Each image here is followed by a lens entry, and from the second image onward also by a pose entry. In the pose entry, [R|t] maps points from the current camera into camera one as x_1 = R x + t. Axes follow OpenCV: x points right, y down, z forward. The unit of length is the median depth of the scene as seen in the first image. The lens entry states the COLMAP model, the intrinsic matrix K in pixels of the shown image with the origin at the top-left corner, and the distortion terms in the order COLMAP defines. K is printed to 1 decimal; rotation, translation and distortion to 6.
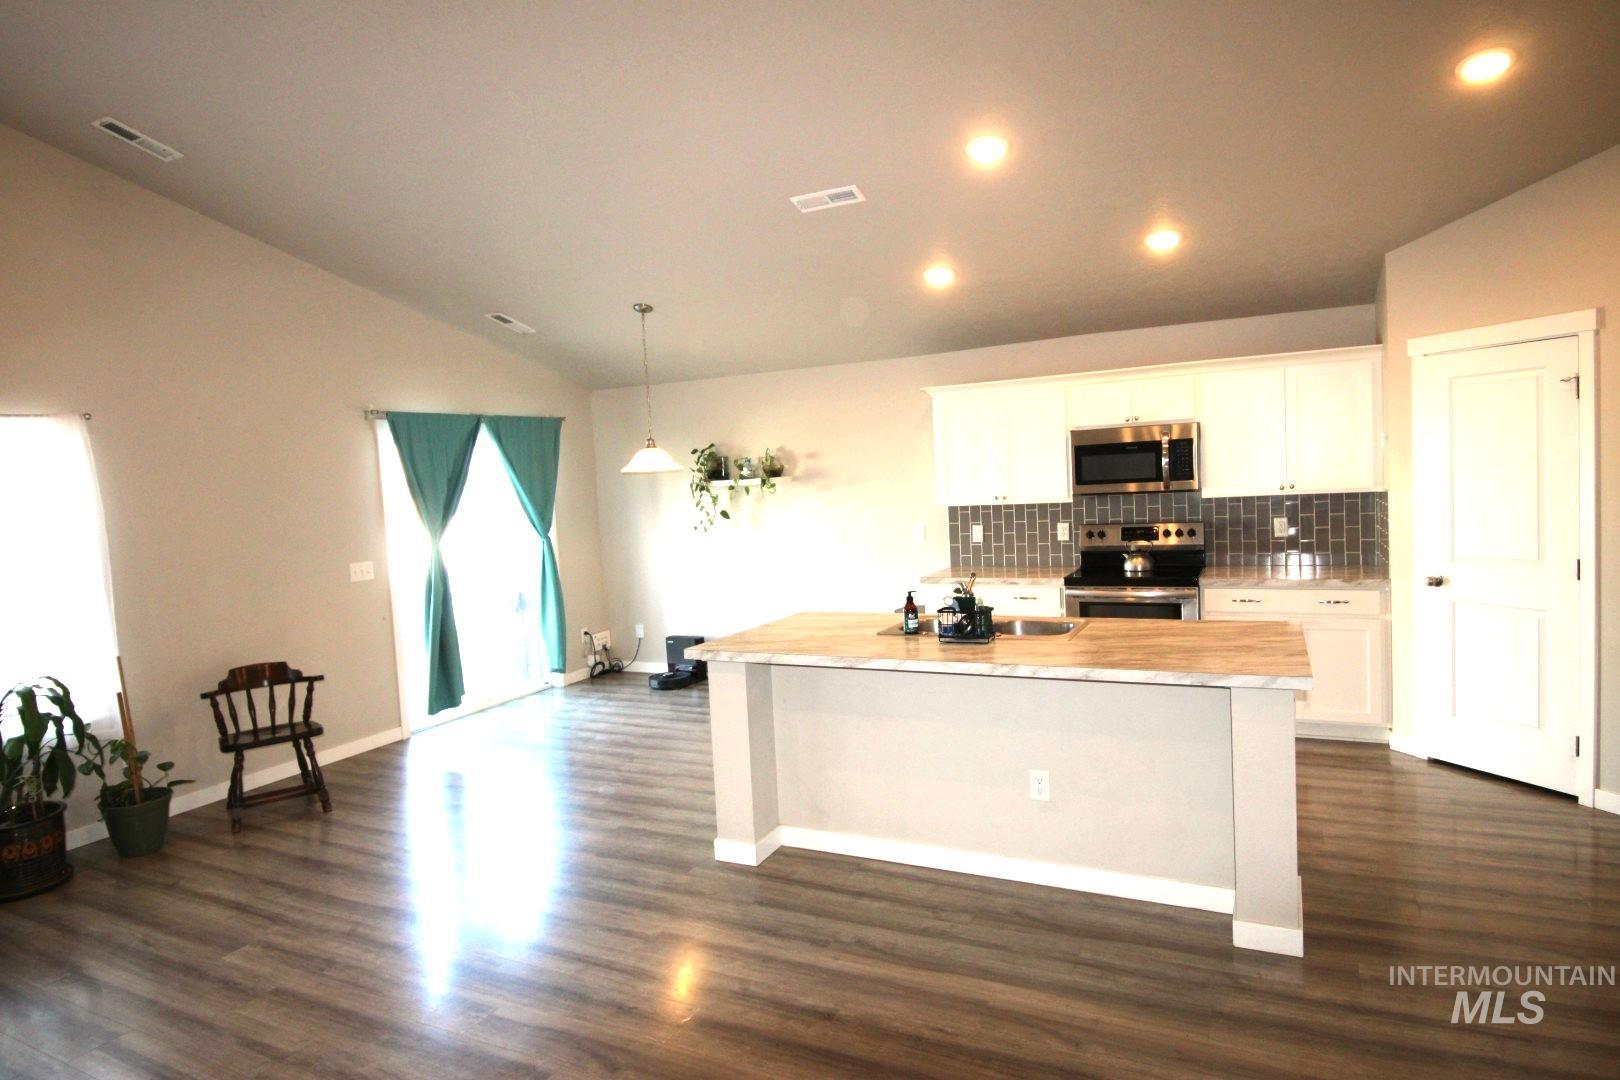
lens RADIAL K [[930.8, 0, 811.0], [0, 930.8, 532.8], [0, 0, 1]] dist [0.044470, -0.055483]
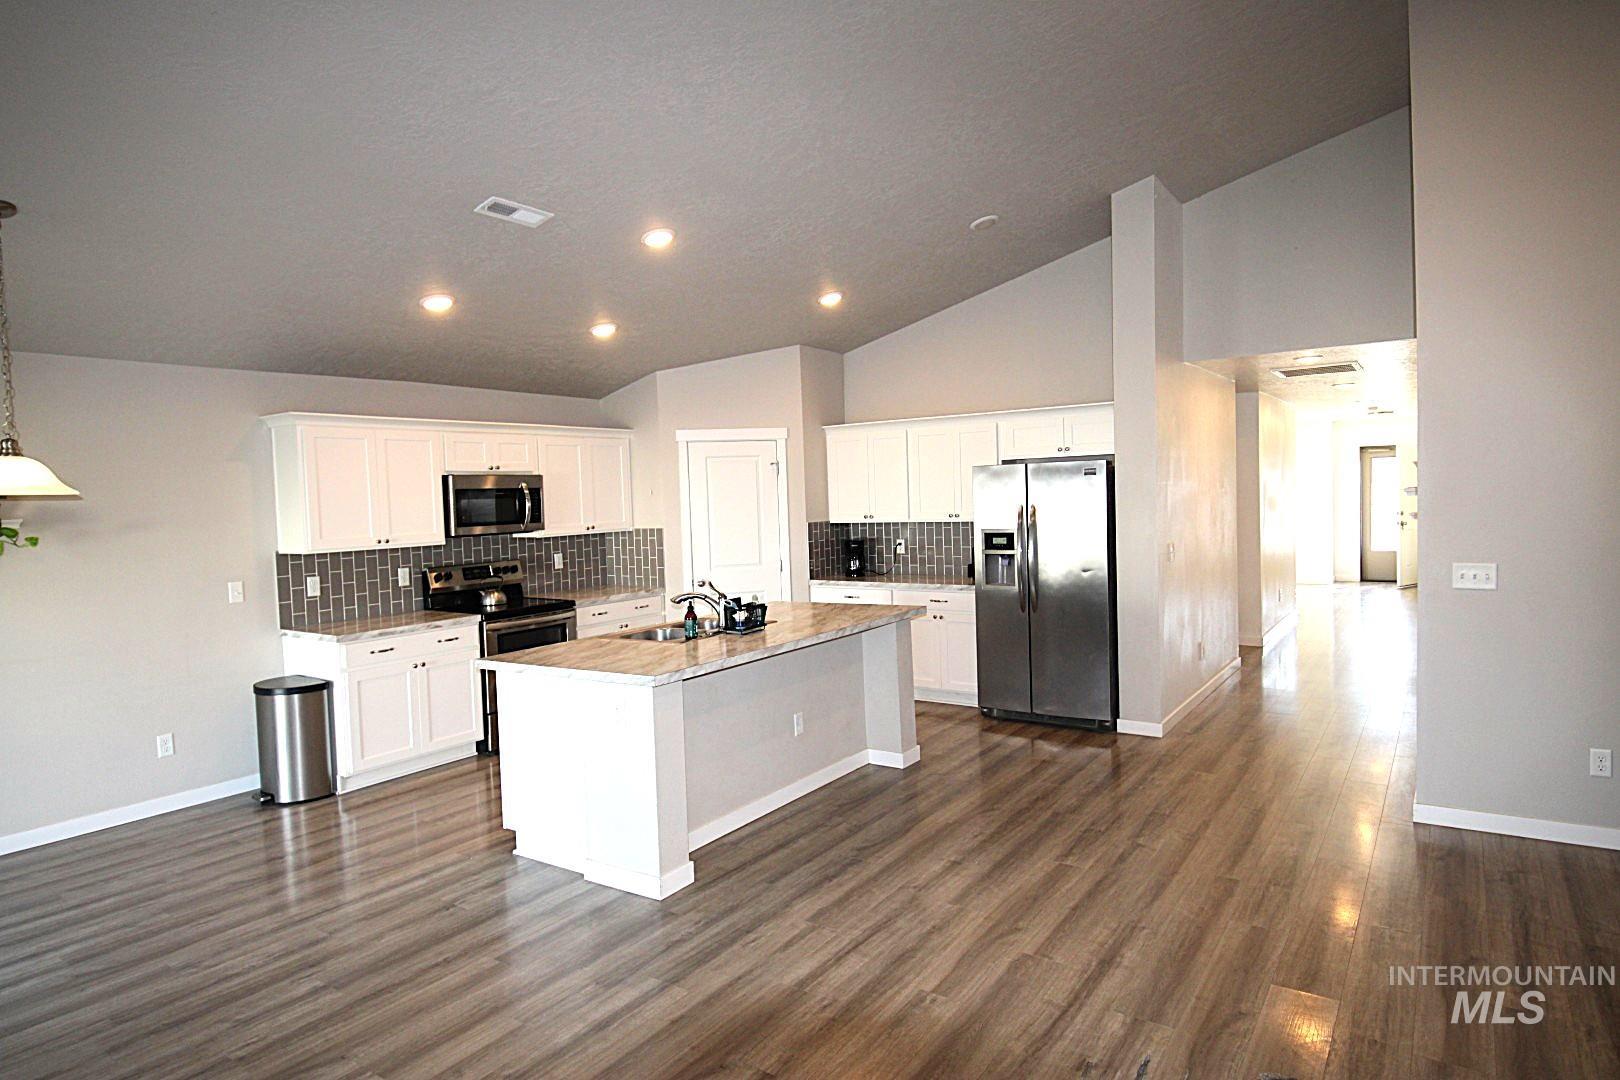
lens RADIAL K [[930.8, 0, 811.0], [0, 930.8, 532.8], [0, 0, 1]] dist [0.044470, -0.055483]
pose [[0.140919, 0.004806, 0.990009, -0.697652], [0.087544, 0.996010, -0.017296, 0.007755], [-0.986143, 0.089107, 0.139936, 0.472180]]
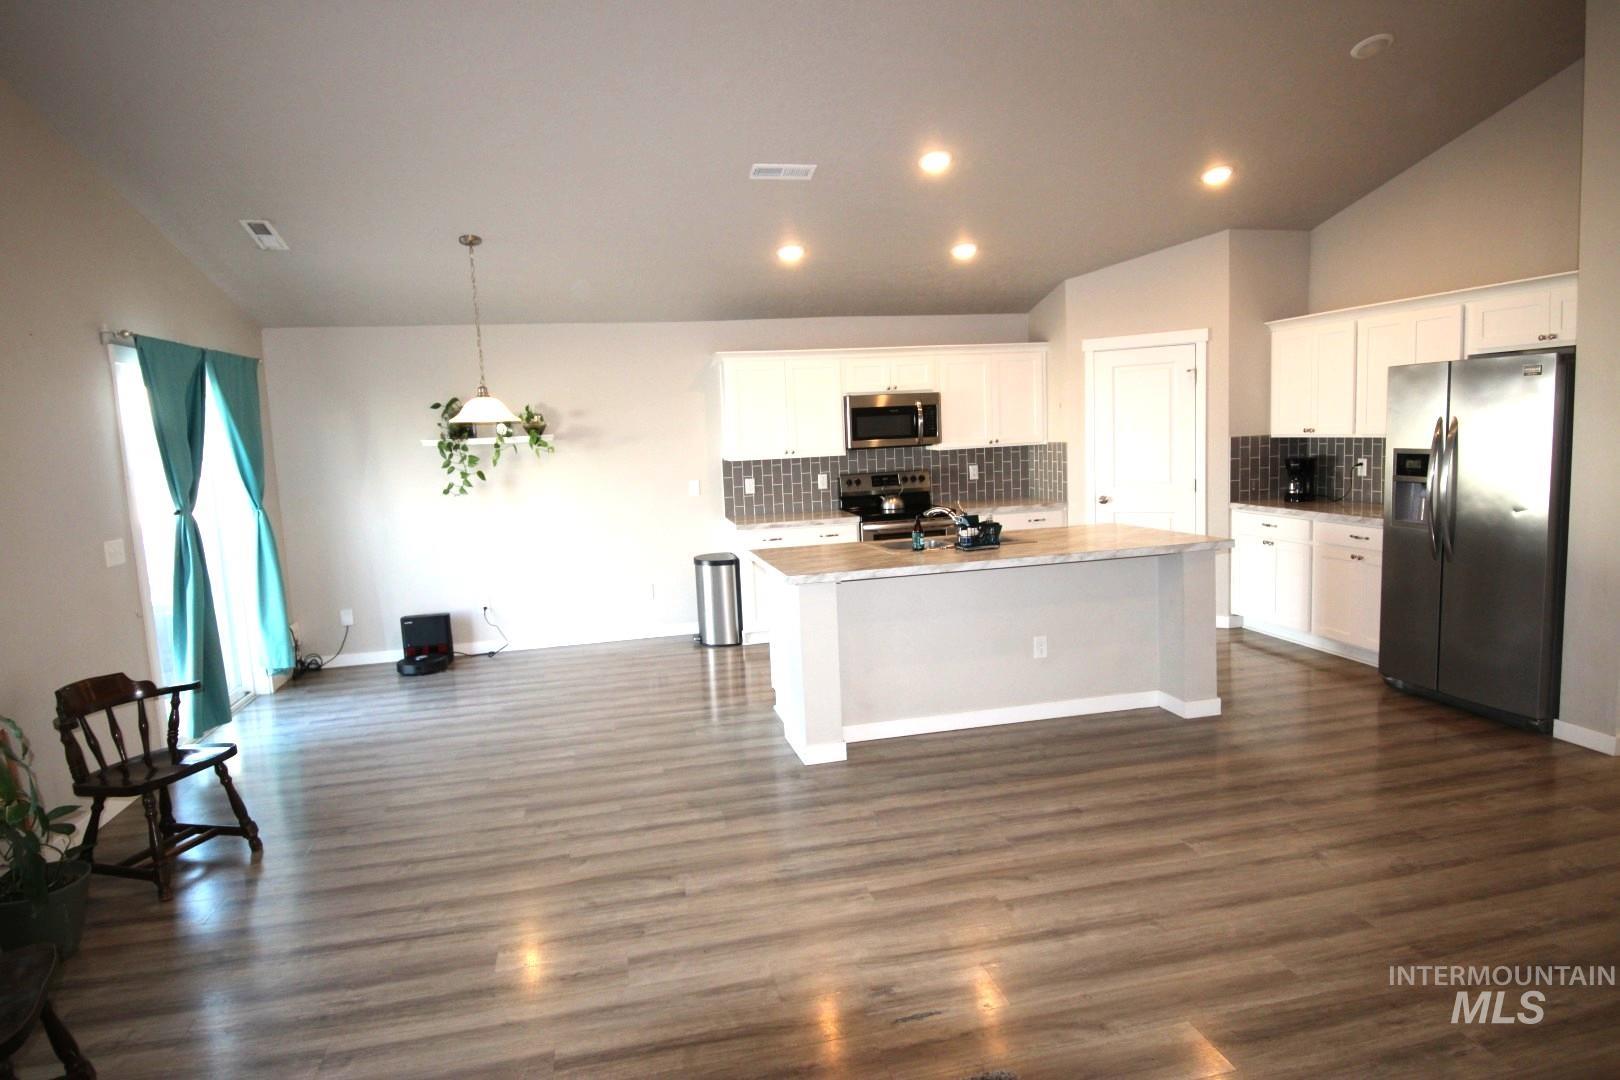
lens RADIAL K [[930.8, 0, 811.0], [0, 930.8, 532.8], [0, 0, 1]] dist [0.044470, -0.055483]
pose [[0.773889, -0.054752, 0.630950, -0.534716], [0.045006, 0.998492, 0.031444, 0.028207], [-0.631720, 0.004063, 0.775186, 0.096864]]
